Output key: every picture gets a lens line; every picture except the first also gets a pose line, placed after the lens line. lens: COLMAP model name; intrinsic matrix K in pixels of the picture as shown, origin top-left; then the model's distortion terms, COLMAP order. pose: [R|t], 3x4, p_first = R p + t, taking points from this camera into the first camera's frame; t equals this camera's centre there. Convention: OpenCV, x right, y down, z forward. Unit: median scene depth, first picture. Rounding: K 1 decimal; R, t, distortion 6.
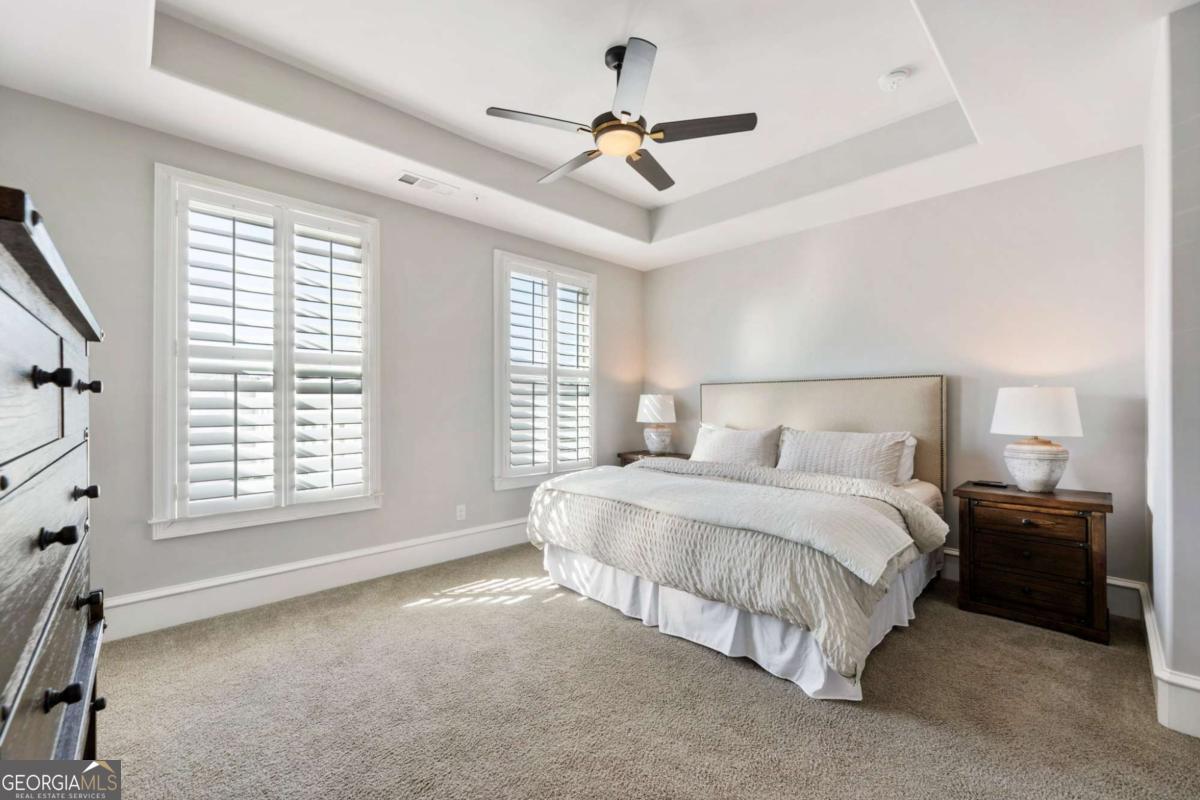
lens RADIAL K [[492.7, 0, 600.0], [0, 492.7, 400.0], [0, 0, 1]] dist [-0.000999, -0.000173]
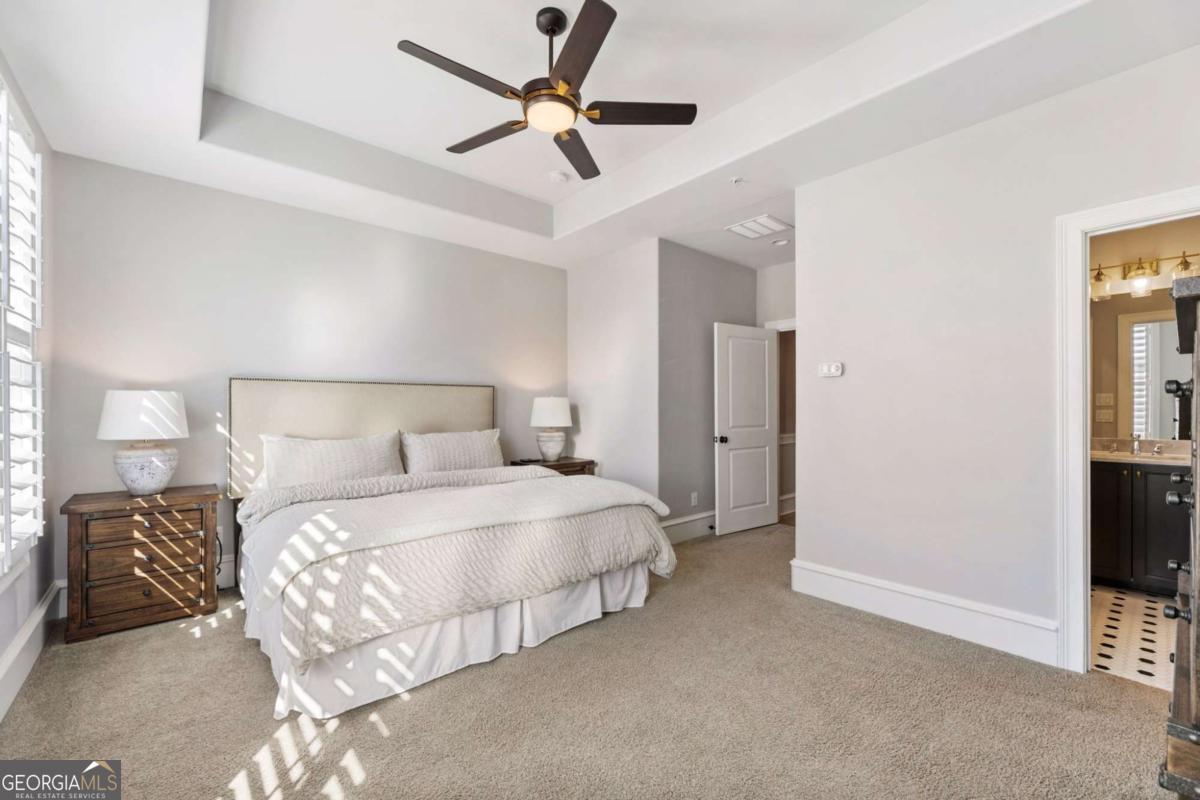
lens RADIAL K [[492.7, 0, 600.0], [0, 492.7, 400.0], [0, 0, 1]] dist [-0.000999, -0.000173]
pose [[0.062655, 0.011837, 0.997965, -0.684171], [-0.004470, 0.999923, -0.011579, 0.006011], [-0.998025, -0.003735, 0.062703, 0.685350]]
